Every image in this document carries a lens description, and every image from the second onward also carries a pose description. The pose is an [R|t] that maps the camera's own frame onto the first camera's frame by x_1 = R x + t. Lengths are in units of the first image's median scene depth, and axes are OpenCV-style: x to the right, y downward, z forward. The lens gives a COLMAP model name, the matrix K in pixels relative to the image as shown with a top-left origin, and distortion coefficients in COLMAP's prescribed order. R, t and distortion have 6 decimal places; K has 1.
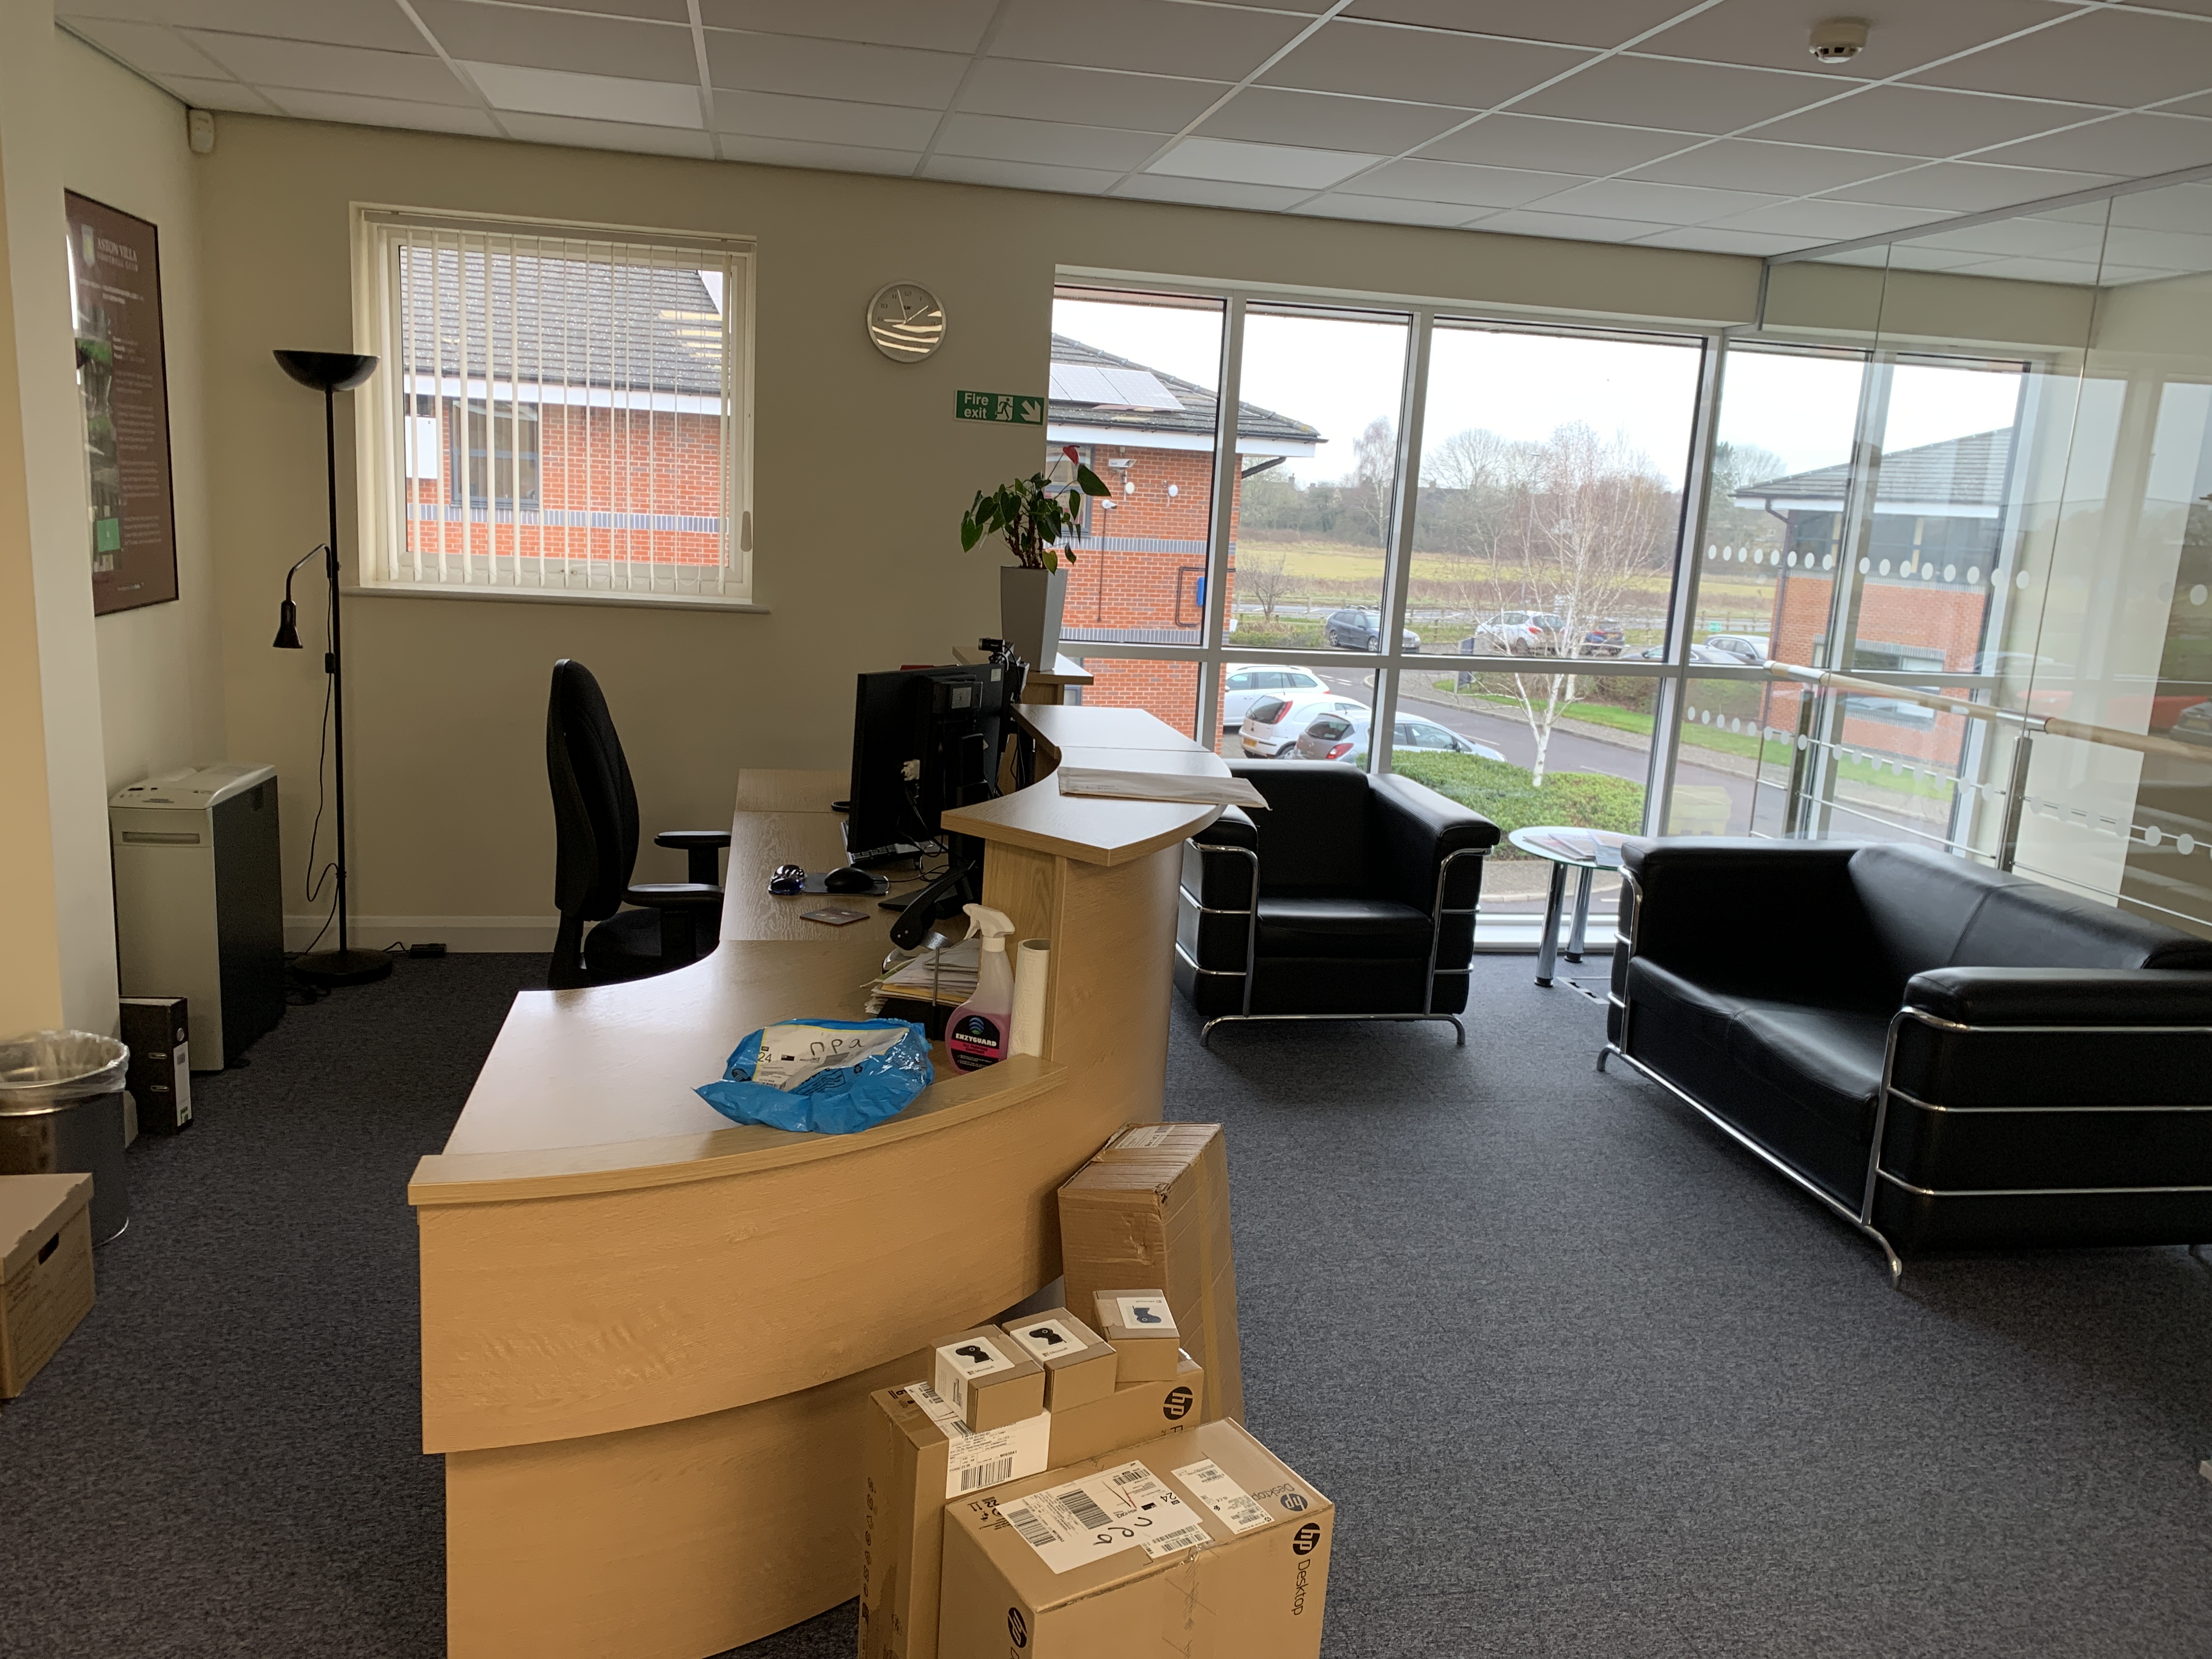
lens RADIAL K [[1681.7, 0, 1106.0], [0, 1681.7, 829.5], [0, 0, 1]] dist [0.002823, 0.004396]
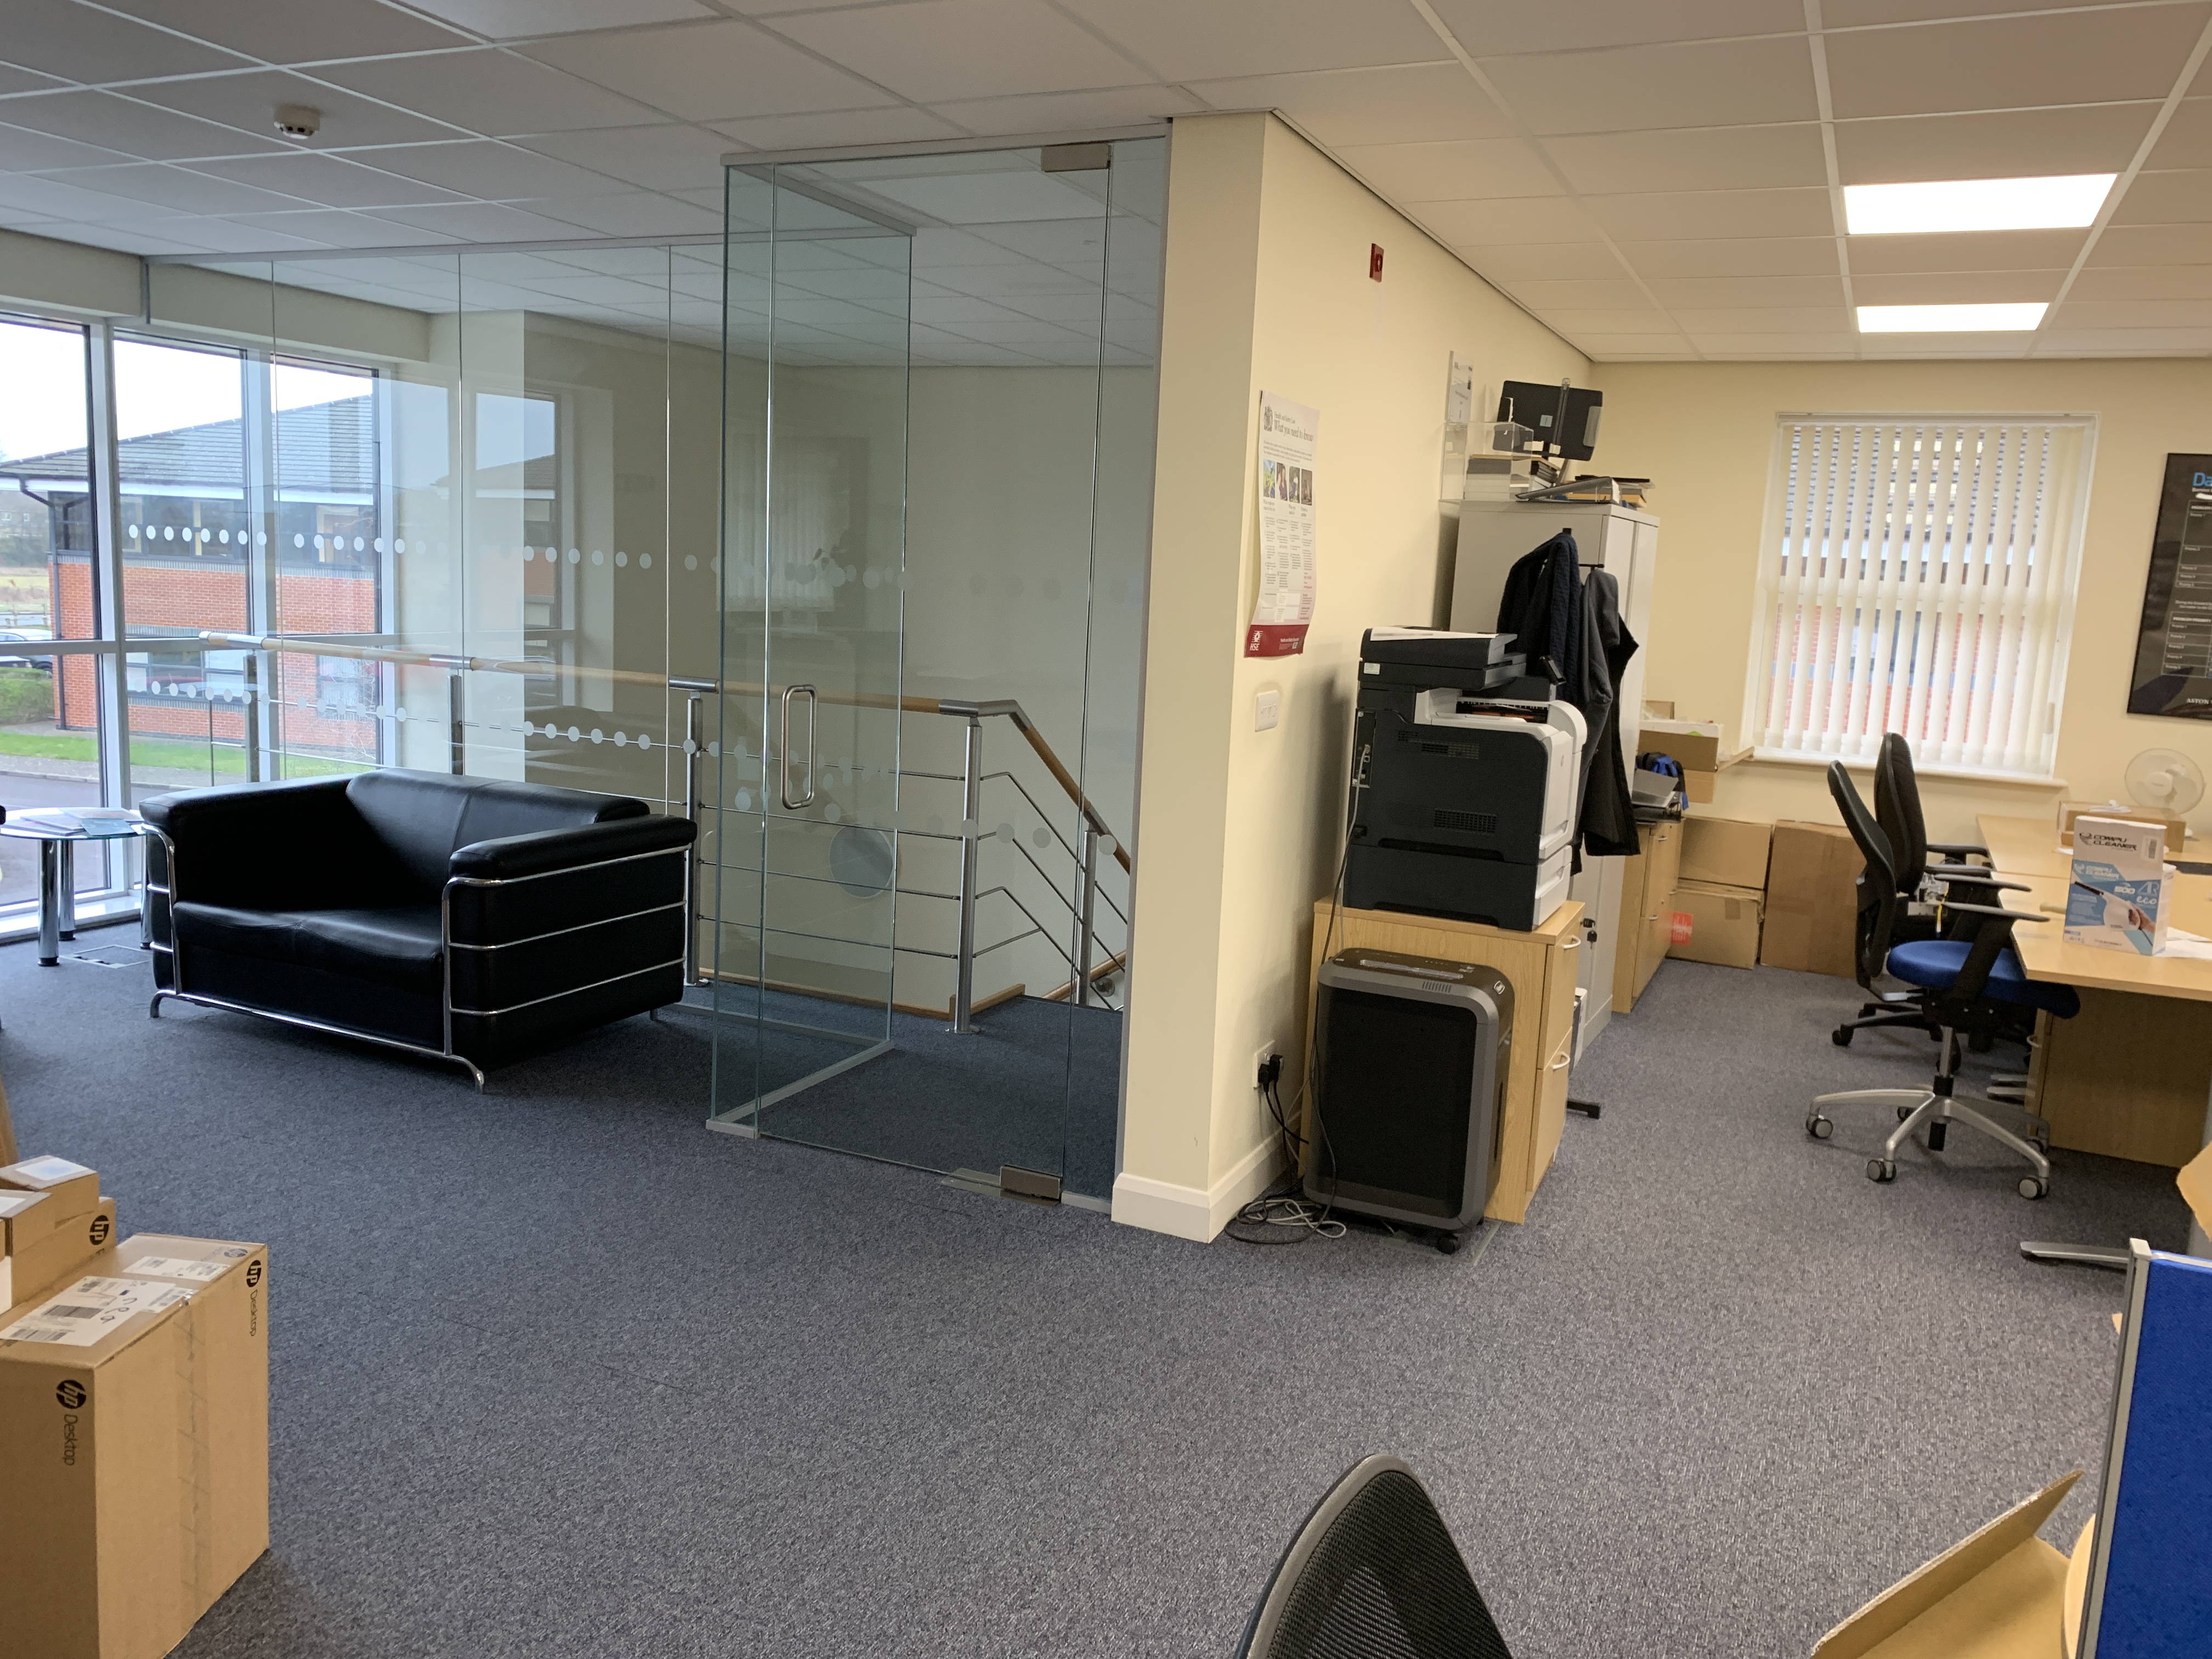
lens RADIAL K [[1681.7, 0, 1106.0], [0, 1681.7, 829.5], [0, 0, 1]] dist [0.002823, 0.004396]
pose [[0.587242, -0.152481, 0.794919, -0.188028], [0.144921, 0.986033, 0.082081, 0.026388], [-0.796332, 0.066999, 0.601138, -0.134201]]
